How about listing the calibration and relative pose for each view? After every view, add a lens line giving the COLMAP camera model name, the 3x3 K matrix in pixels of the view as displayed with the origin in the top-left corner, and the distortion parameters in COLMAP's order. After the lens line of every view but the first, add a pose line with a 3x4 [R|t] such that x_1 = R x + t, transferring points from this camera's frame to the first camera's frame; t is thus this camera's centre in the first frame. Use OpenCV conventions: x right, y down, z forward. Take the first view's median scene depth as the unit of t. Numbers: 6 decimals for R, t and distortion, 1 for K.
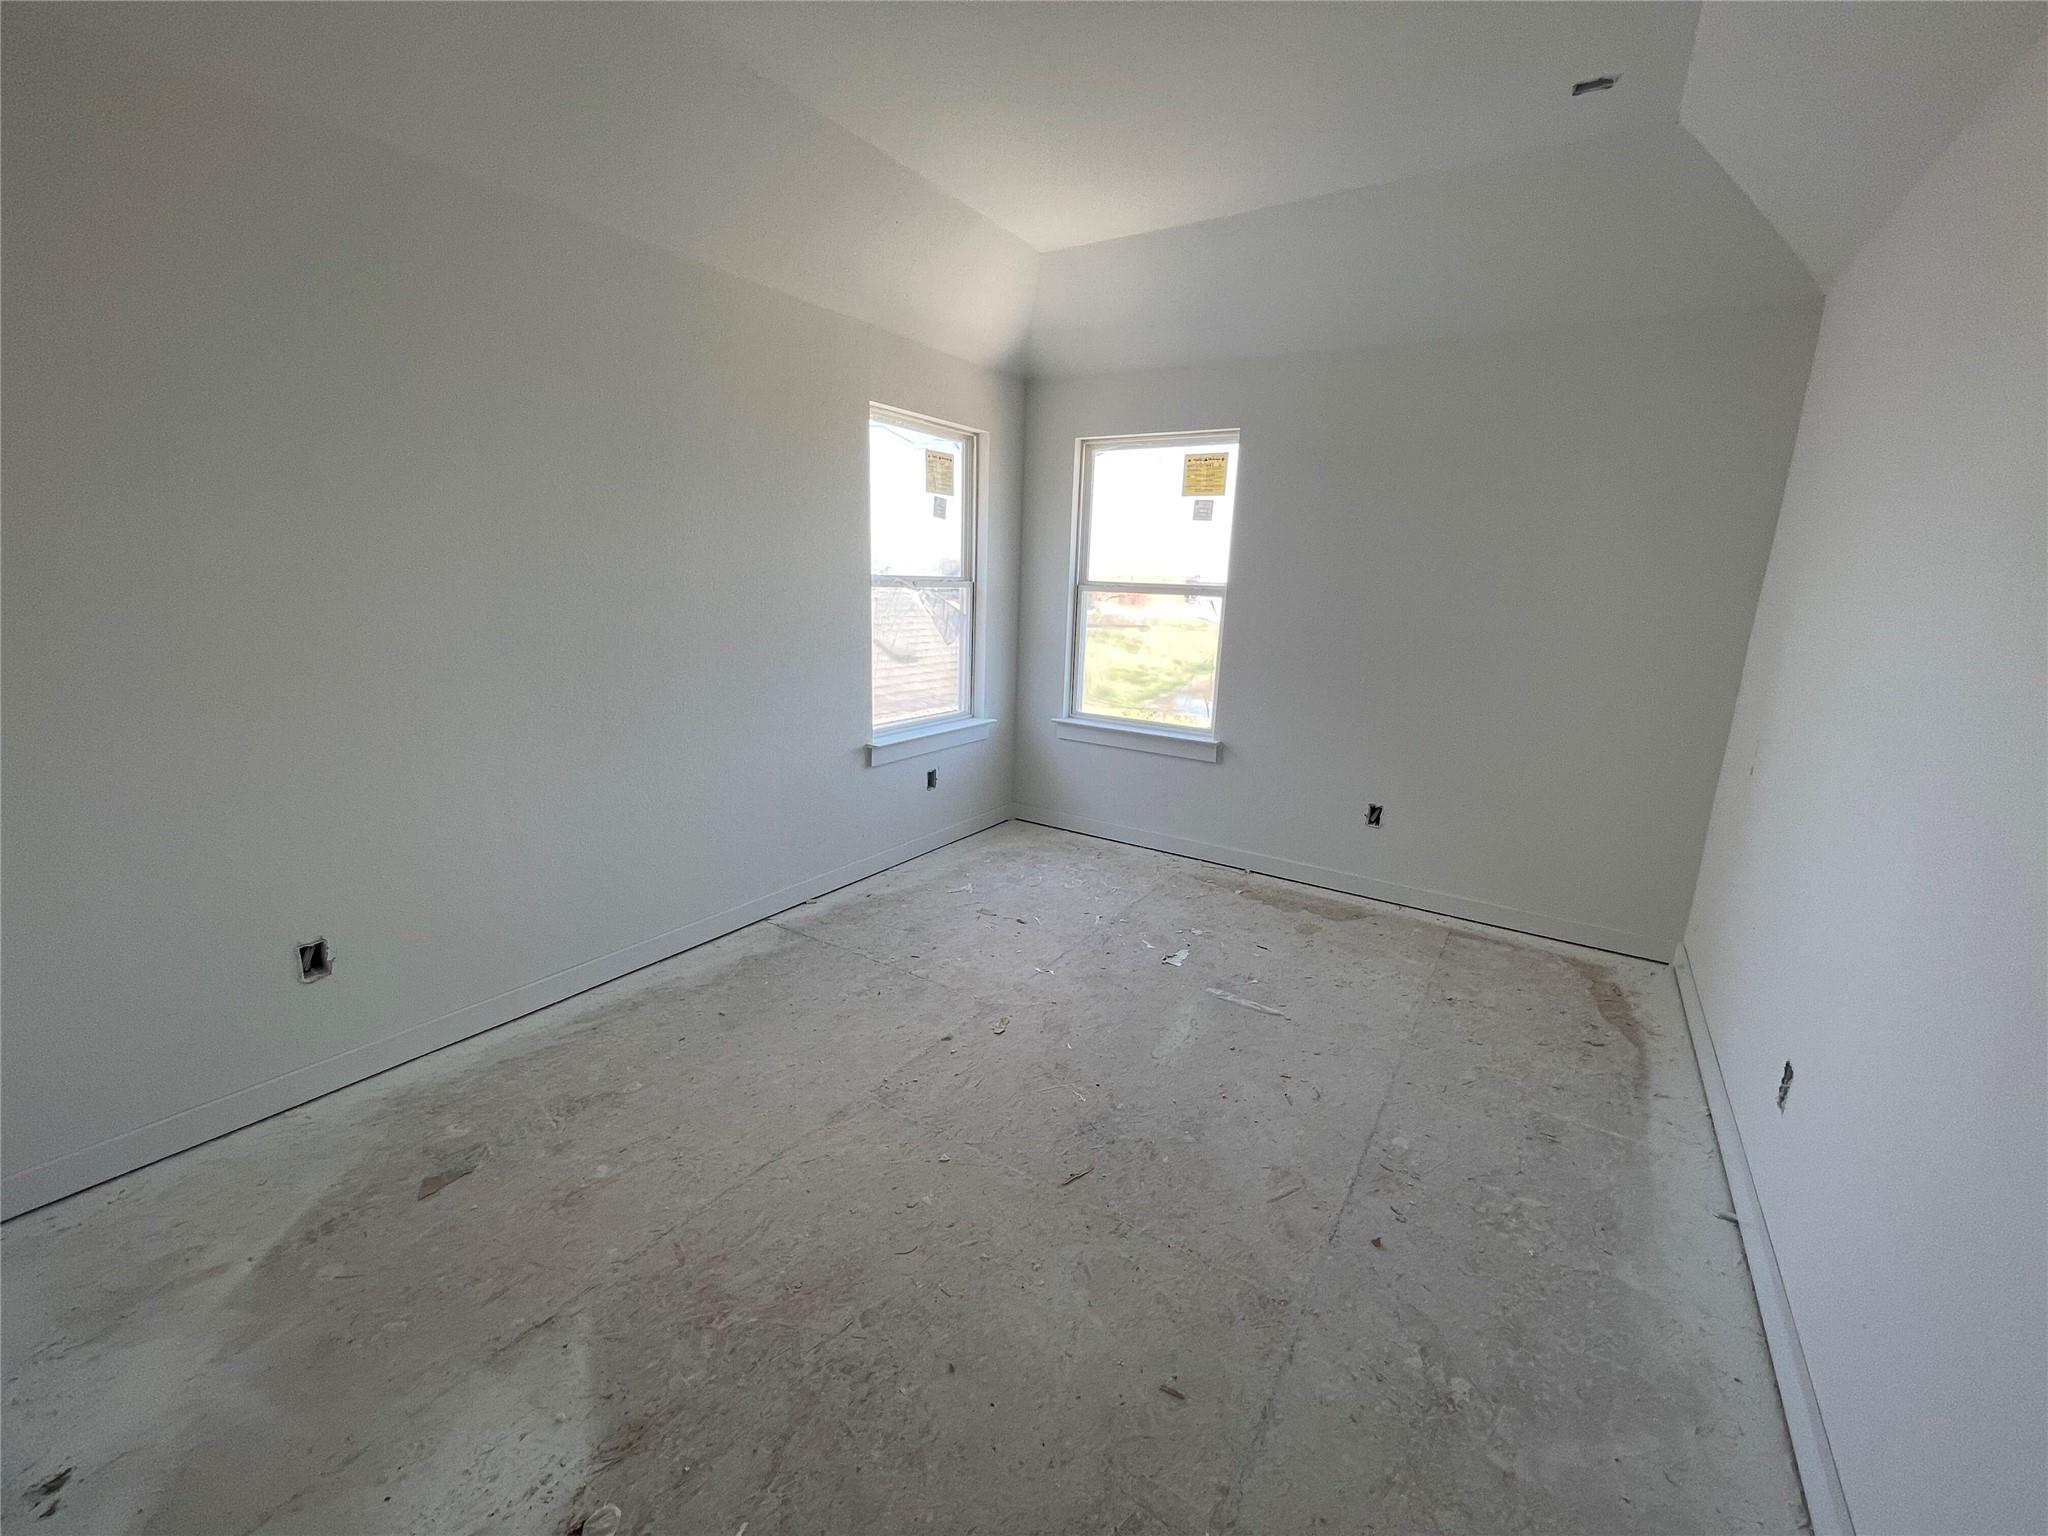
lens RADIAL K [[838.5, 0, 1018.3], [0, 838.5, 771.2], [0, 0, 1]] dist [-0.000512, 0.000824]
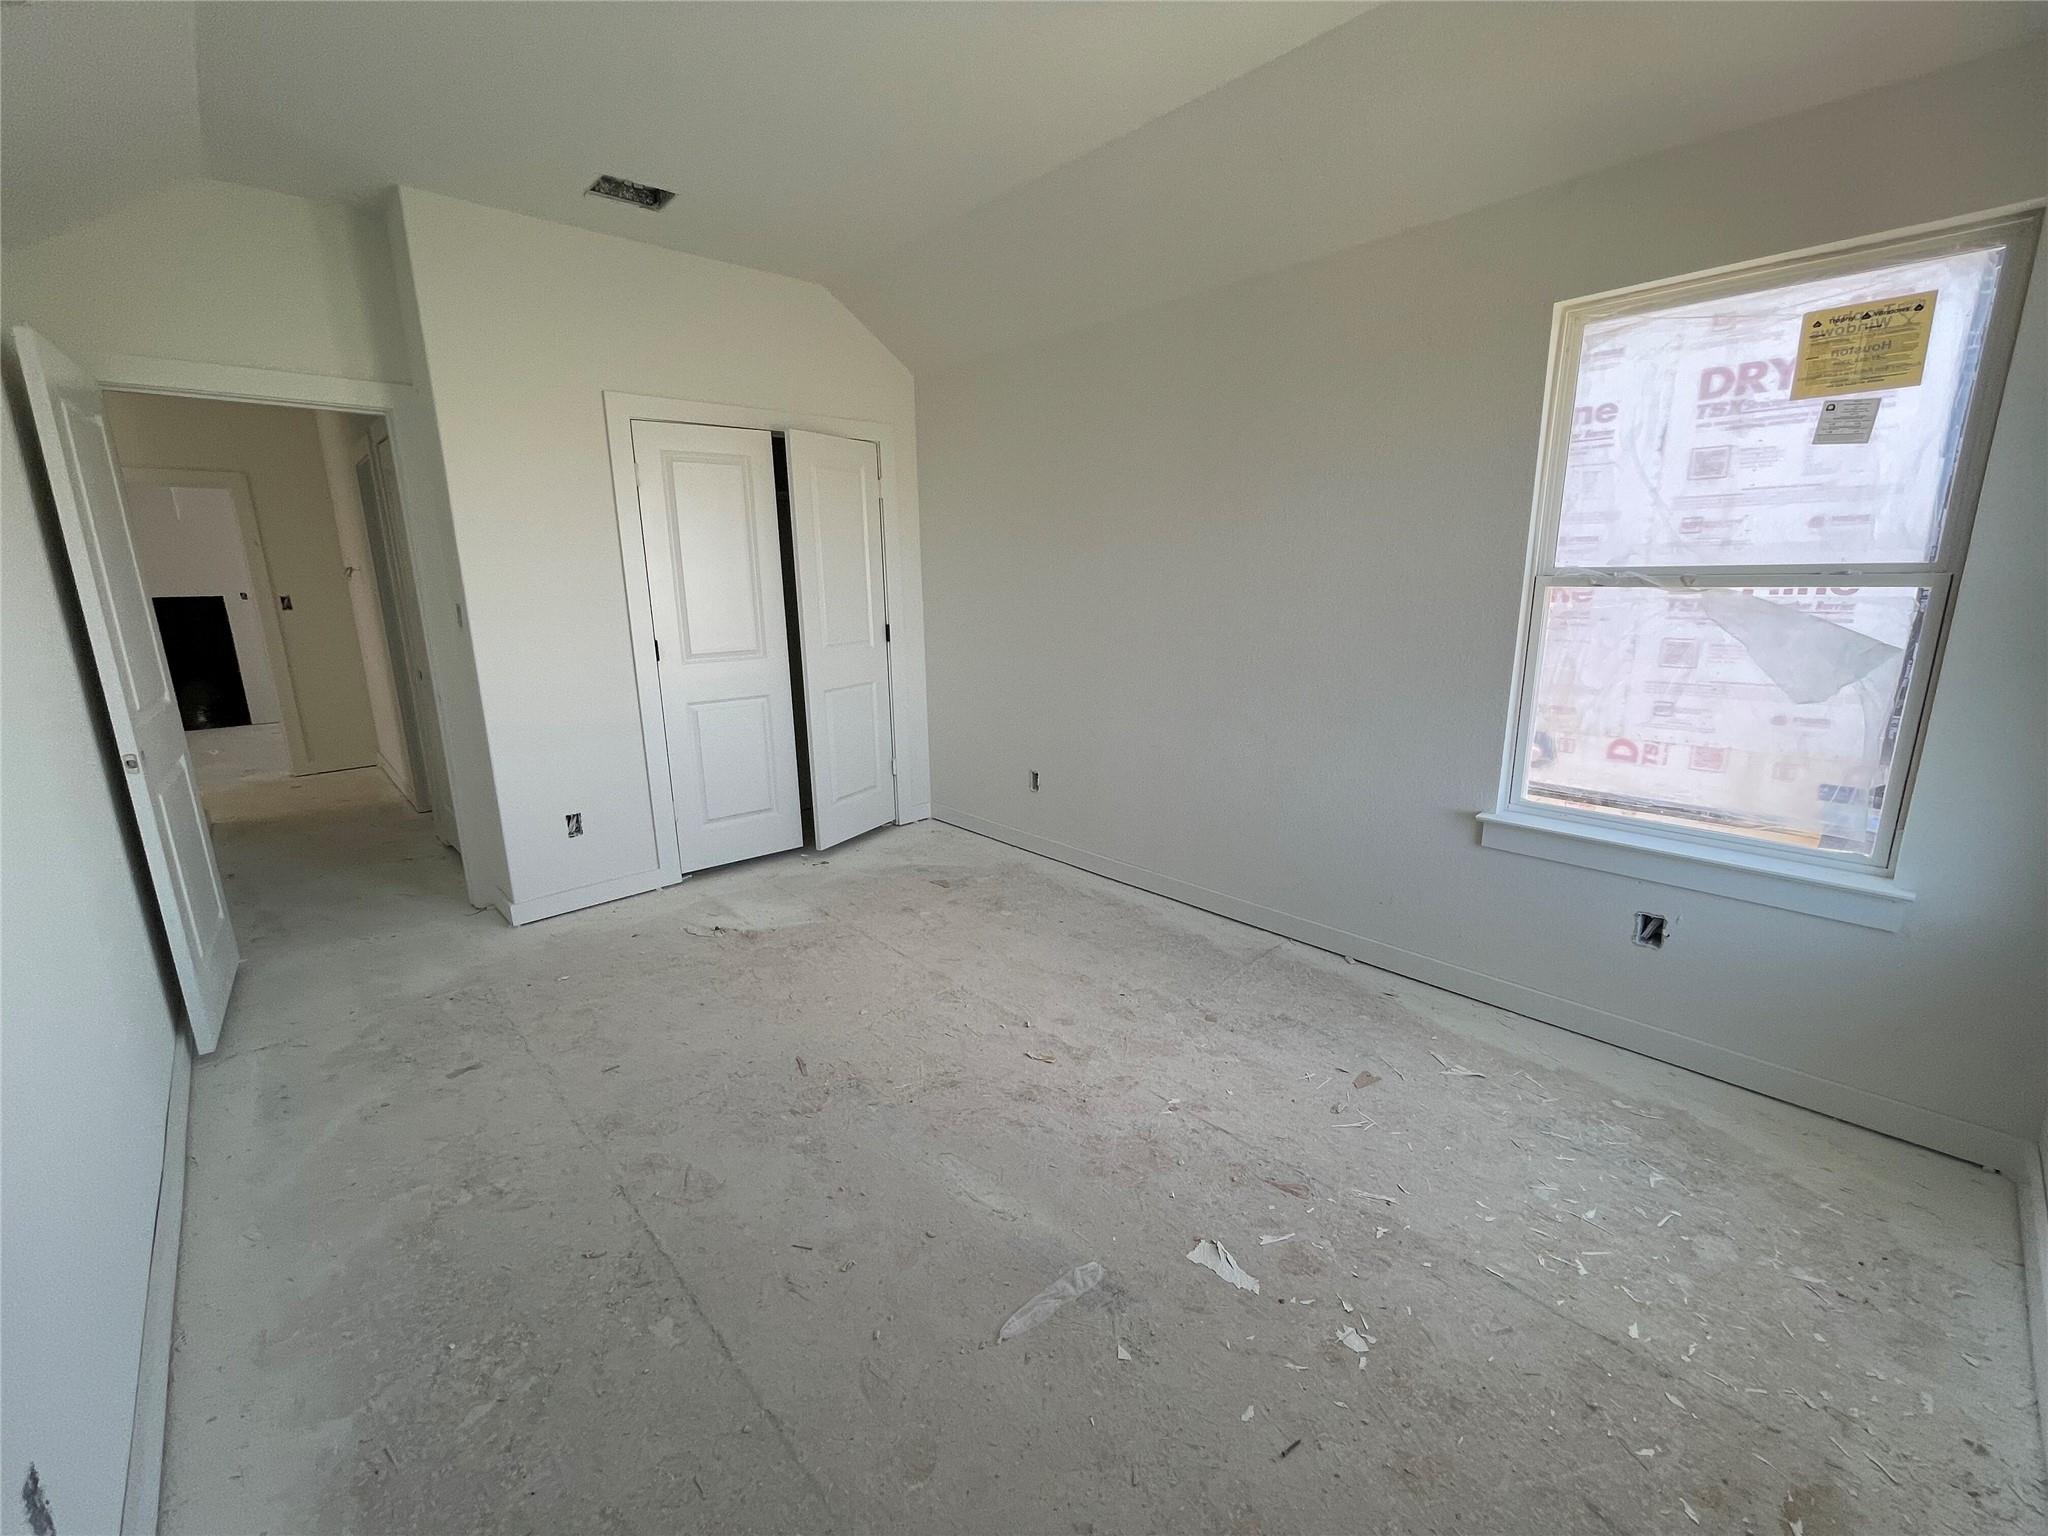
lens RADIAL K [[838.5, 0, 1021.1], [0, 838.5, 773.6], [0, 0, 1]] dist [-0.000512, 0.000824]
pose [[-0.244869, 0.200071, -0.948689, 0.649455], [-0.214003, 0.943192, 0.254148, -0.179945], [0.945644, 0.265255, -0.188143, 0.866780]]
